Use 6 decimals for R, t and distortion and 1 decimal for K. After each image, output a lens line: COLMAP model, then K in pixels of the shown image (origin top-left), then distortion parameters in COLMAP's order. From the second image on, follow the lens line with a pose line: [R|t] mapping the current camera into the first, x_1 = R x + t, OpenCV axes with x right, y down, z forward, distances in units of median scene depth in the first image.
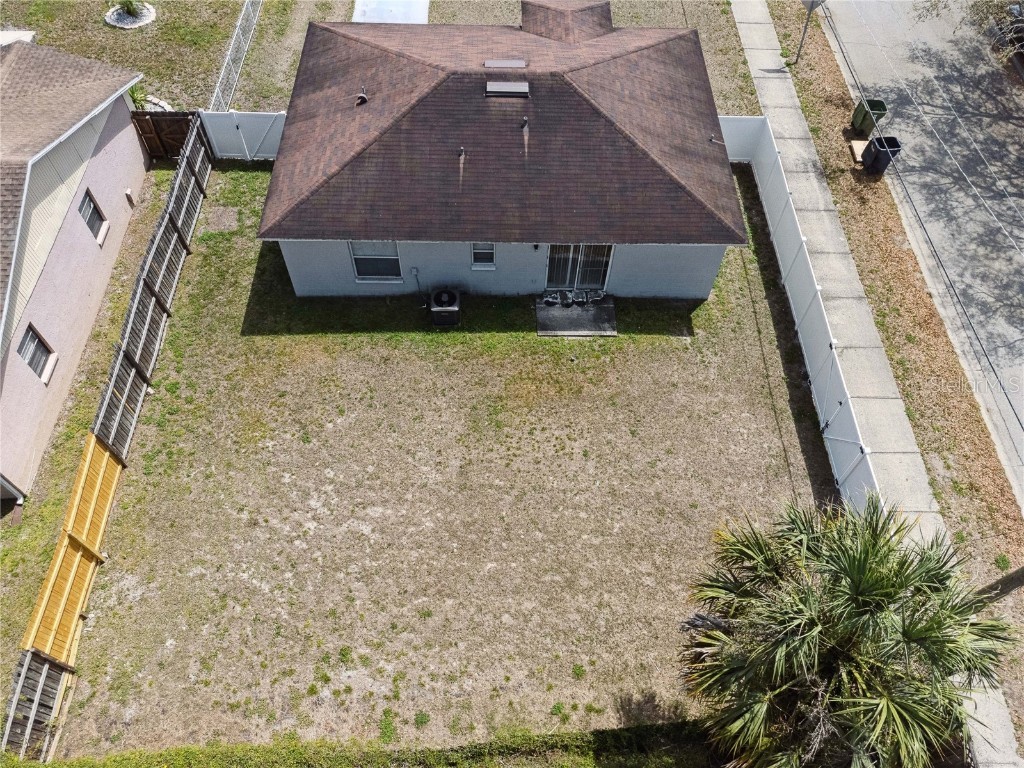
lens RADIAL K [[716.9, 0, 512.0], [0, 716.9, 384.0], [0, 0, 1]] dist [0.010542, 0.003082]
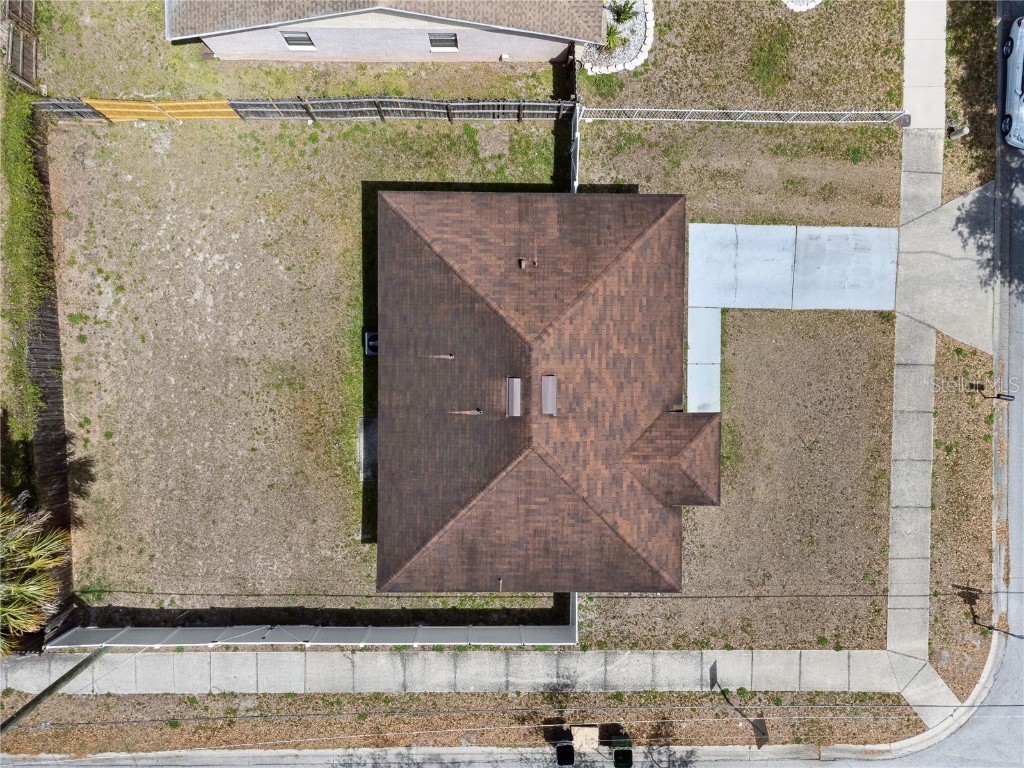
lens RADIAL K [[716.9, 0, 512.0], [0, 716.9, 384.0], [0, 0, 1]] dist [0.010542, 0.003082]
pose [[-0.012785, 0.999914, -0.003041, -0.024664], [-0.863483, -0.009506, 0.504289, -1.020058], [0.504216, 0.009073, 0.863530, 0.055509]]
